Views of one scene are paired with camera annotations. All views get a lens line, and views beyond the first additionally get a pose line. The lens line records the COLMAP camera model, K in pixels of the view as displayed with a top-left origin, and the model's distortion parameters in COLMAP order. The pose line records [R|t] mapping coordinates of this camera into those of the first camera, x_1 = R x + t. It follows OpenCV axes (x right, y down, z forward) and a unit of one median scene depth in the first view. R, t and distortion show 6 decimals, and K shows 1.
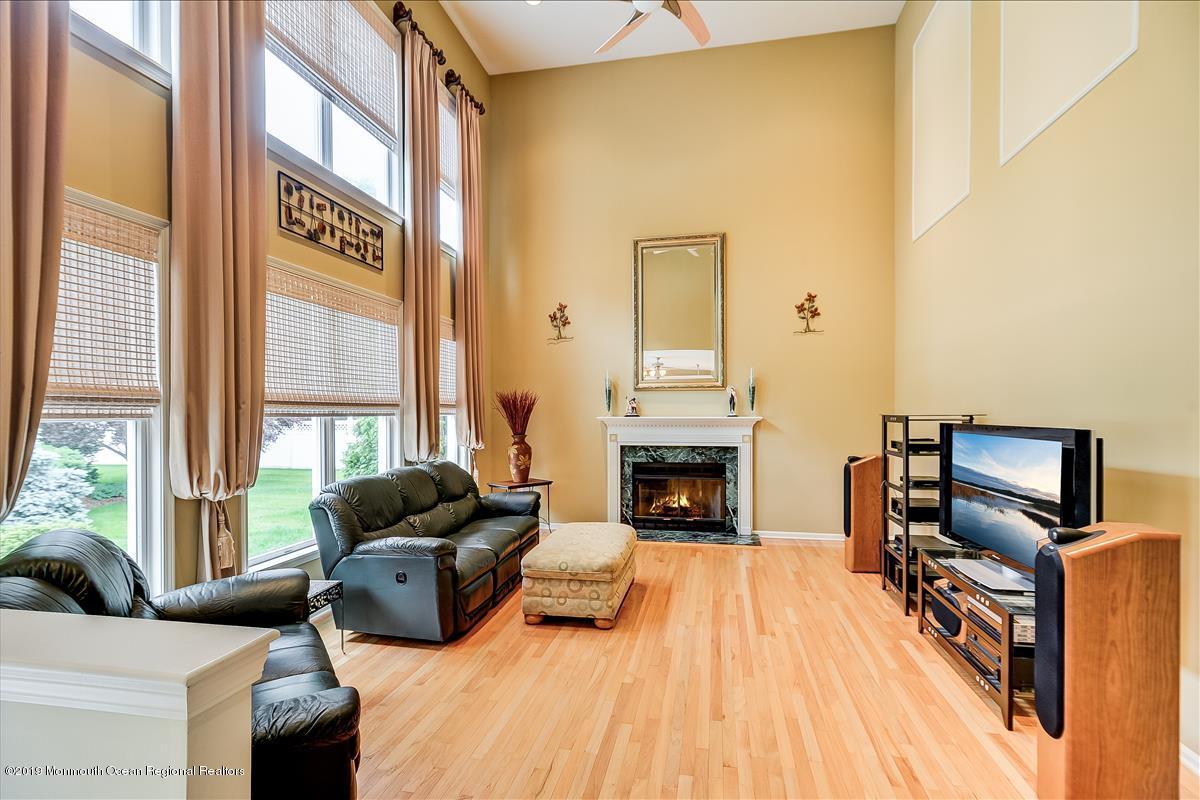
lens RADIAL K [[578.7, 0, 603.1], [0, 578.7, 417.3], [0, 0, 1]] dist [0.000877, -0.000437]
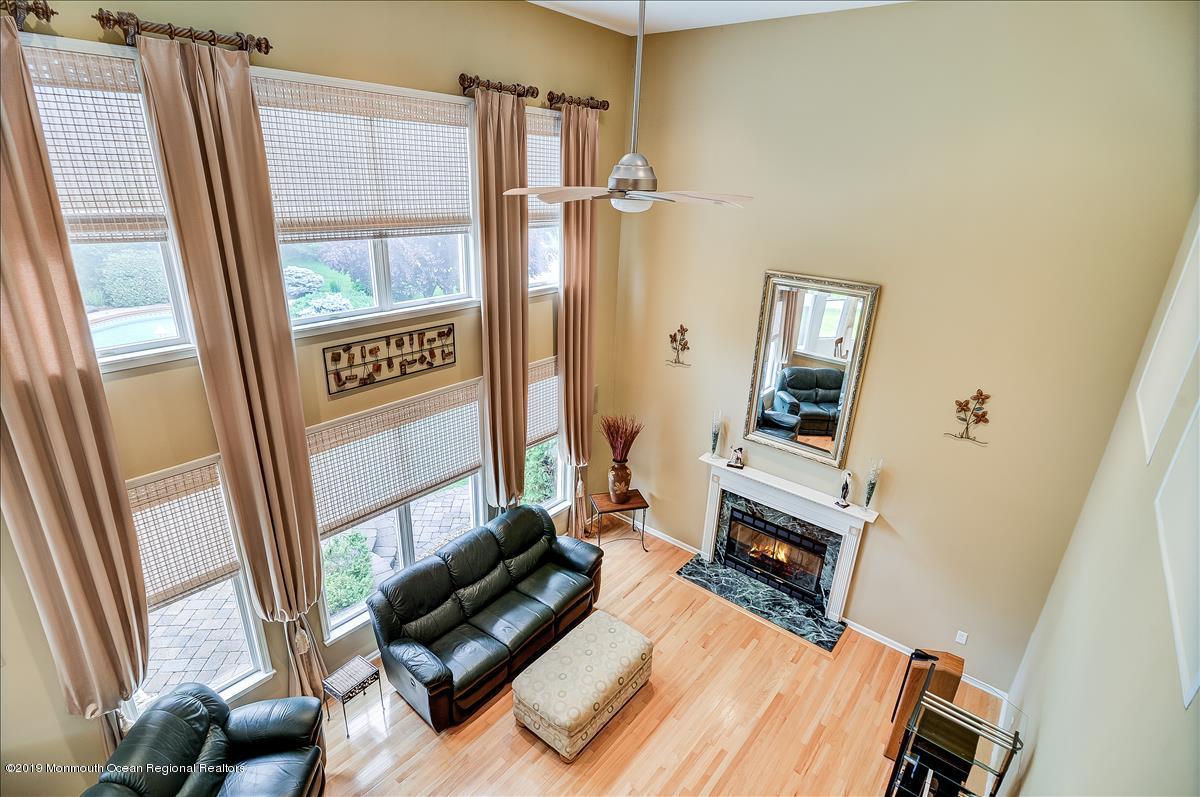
lens RADIAL K [[596.7, 0, 604.6], [0, 596.7, 402.5], [0, 0, 1]] dist [-0.001960, -0.000197]
pose [[0.884170, 0.208057, -0.418277, 0.289881], [-0.050070, 0.932398, 0.357948, -0.509779], [0.464475, -0.295544, 0.834816, 0.163806]]
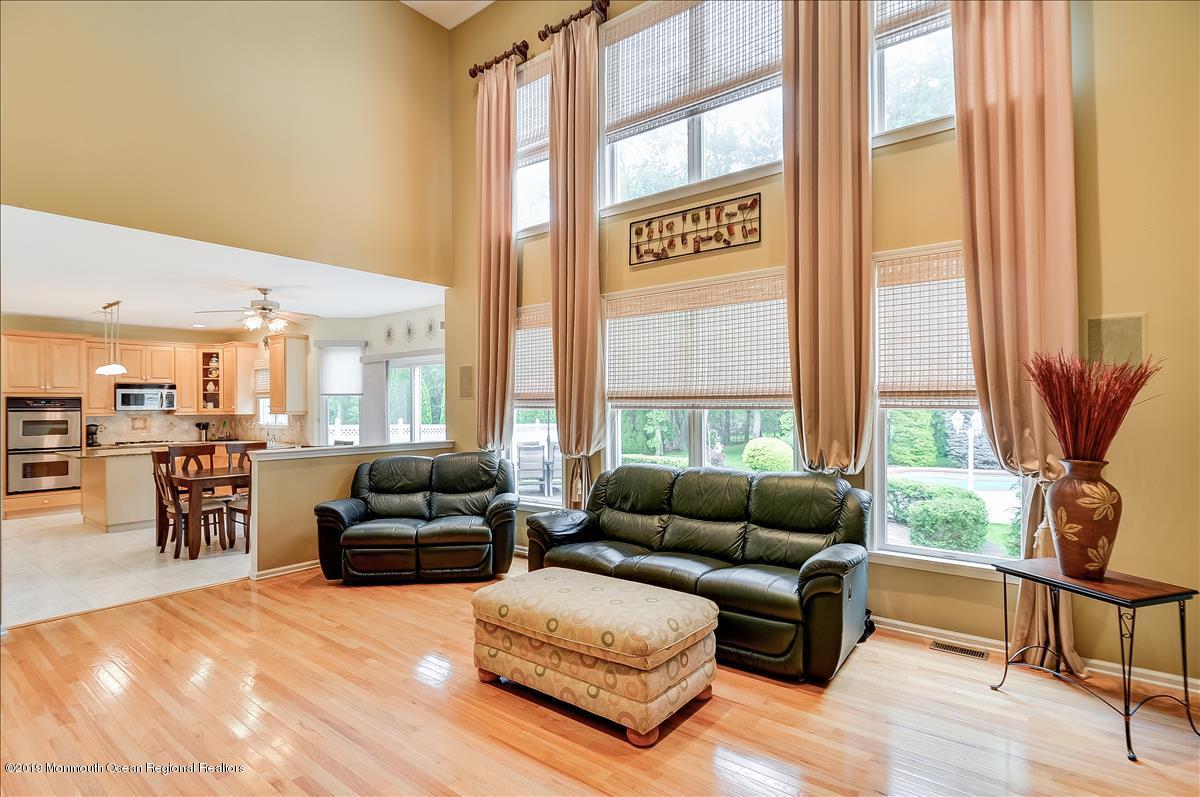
lens RADIAL K [[596.7, 0, 604.6], [0, 596.7, 402.5], [0, 0, 1]] dist [-0.001960, -0.000197]
pose [[-0.453031, -0.000410, -0.891494, 0.451668], [-0.001836, 0.999998, 0.000473, -0.010395], [0.891493, 0.001851, -0.453031, 1.033248]]
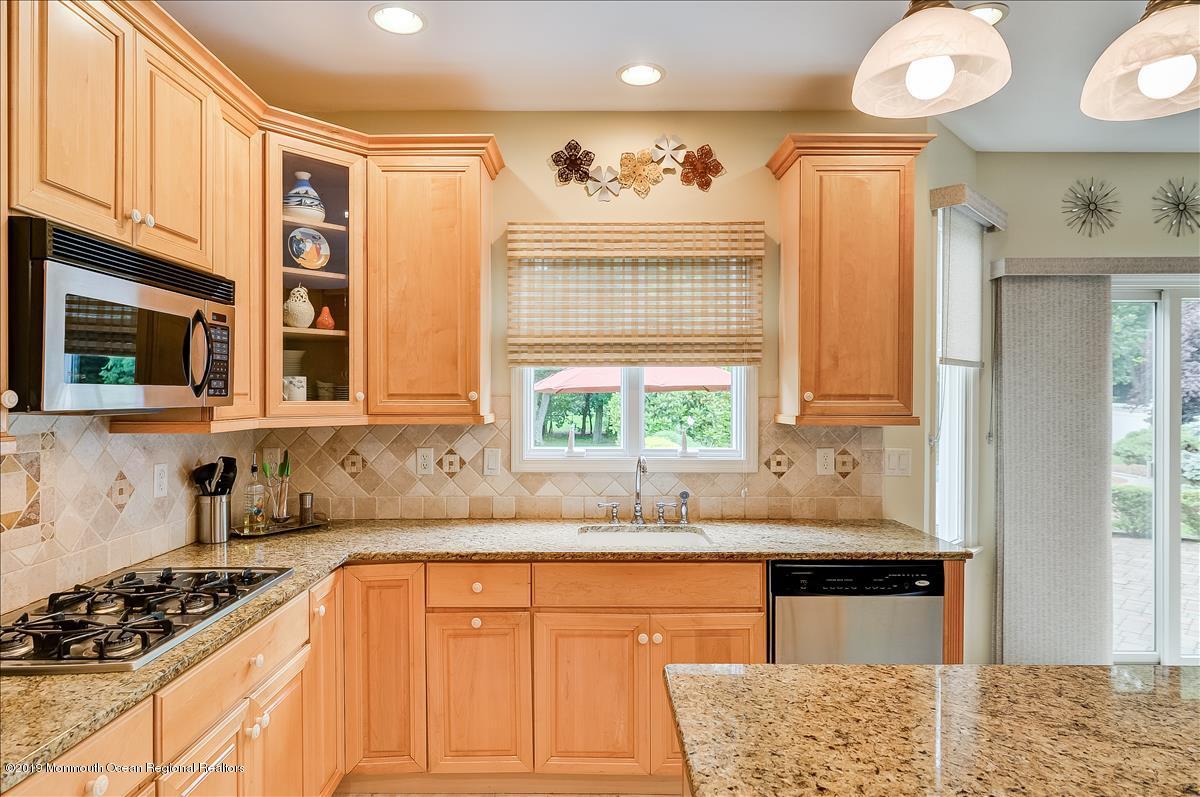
lens RADIAL K [[683.0, 0, 585.6], [0, 683.0, 398.0], [0, 0, 1]] dist [0.001067, -0.000782]
pose [[0.193690, 0.007032, -0.981038, -0.090966], [-0.013474, 0.999899, 0.004507, 0.003958], [0.980970, 0.012346, 0.193765, -0.701433]]
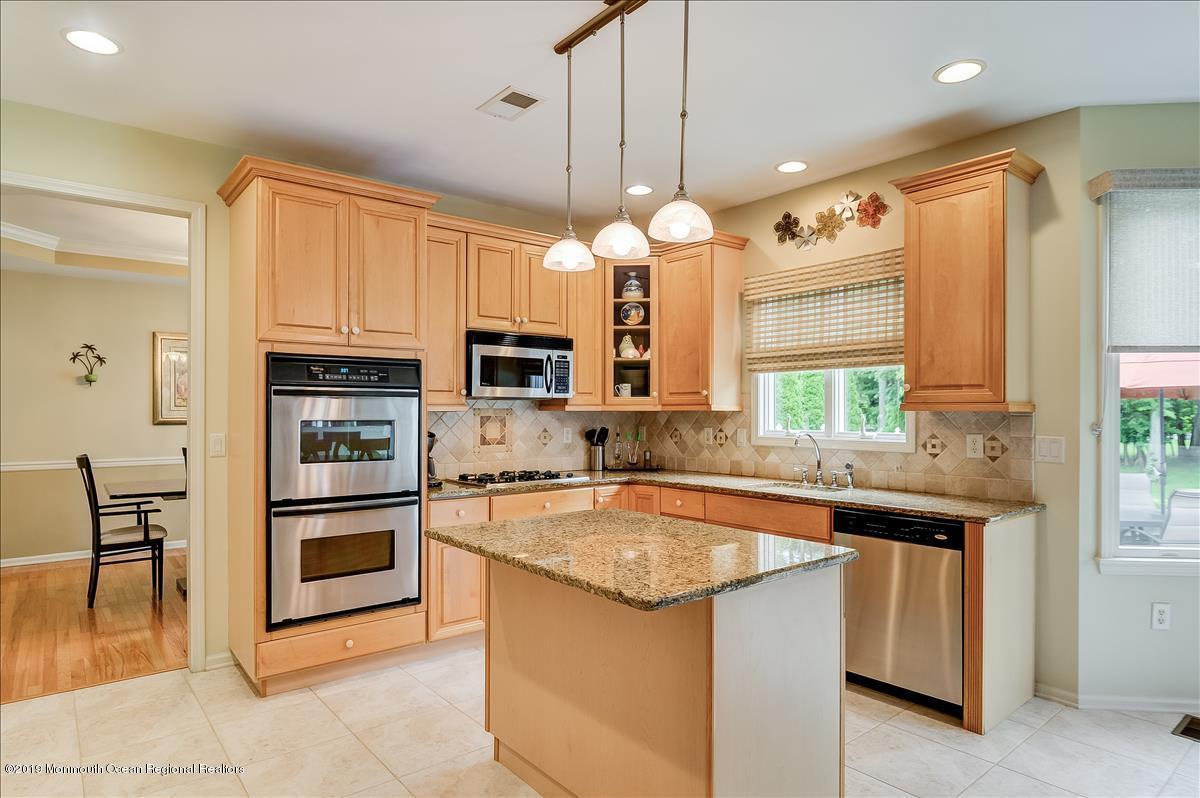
lens RADIAL K [[683.0, 0, 585.6], [0, 683.0, 398.5], [0, 0, 1]] dist [0.001067, -0.000782]
pose [[-0.648862, -0.011008, -0.760826, 0.103875], [-0.008617, 0.999938, -0.007120, 0.019137], [0.760857, 0.001936, -0.648916, -0.279567]]
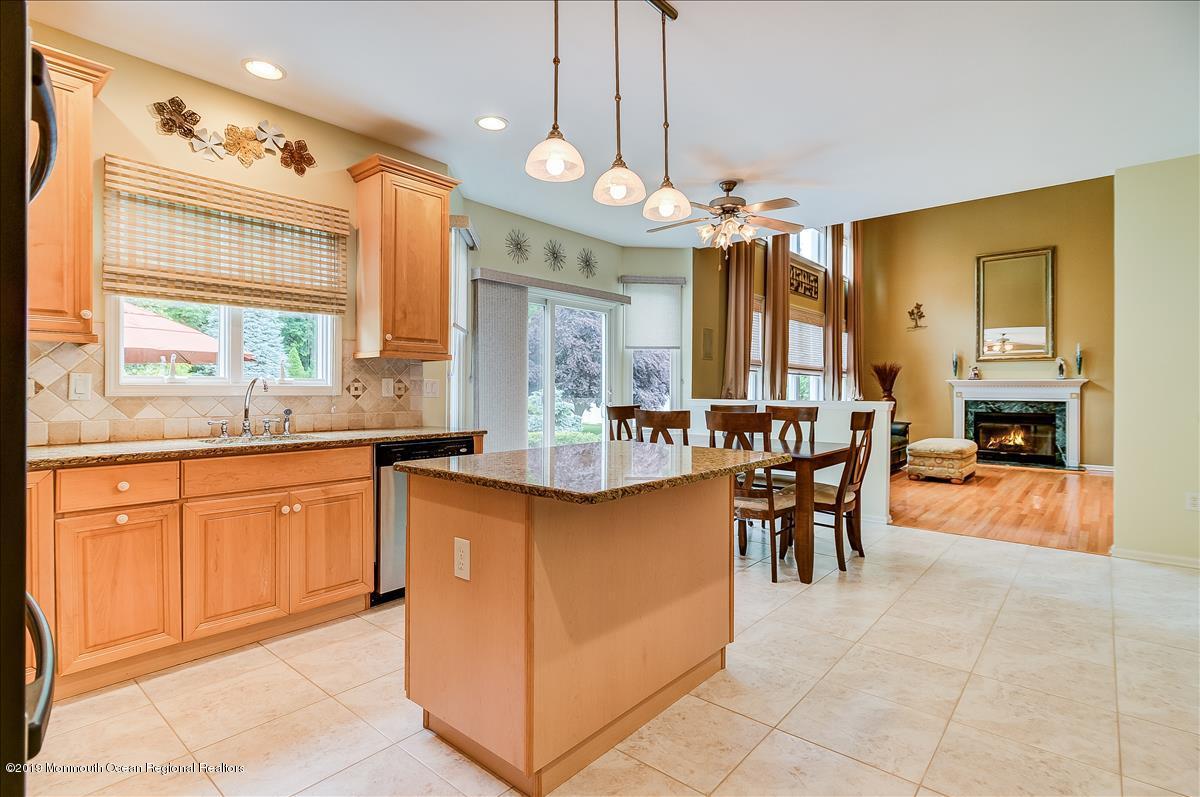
lens RADIAL K [[593.1, 0, 599.0], [0, 593.1, 389.0], [0, 0, 1]] dist [0.002232, 0.000414]
pose [[0.870880, 0.006430, -0.491454, -0.043872], [-0.013531, 0.999849, -0.010895, 0.060013], [0.491310, 0.016138, 0.870836, -0.878621]]
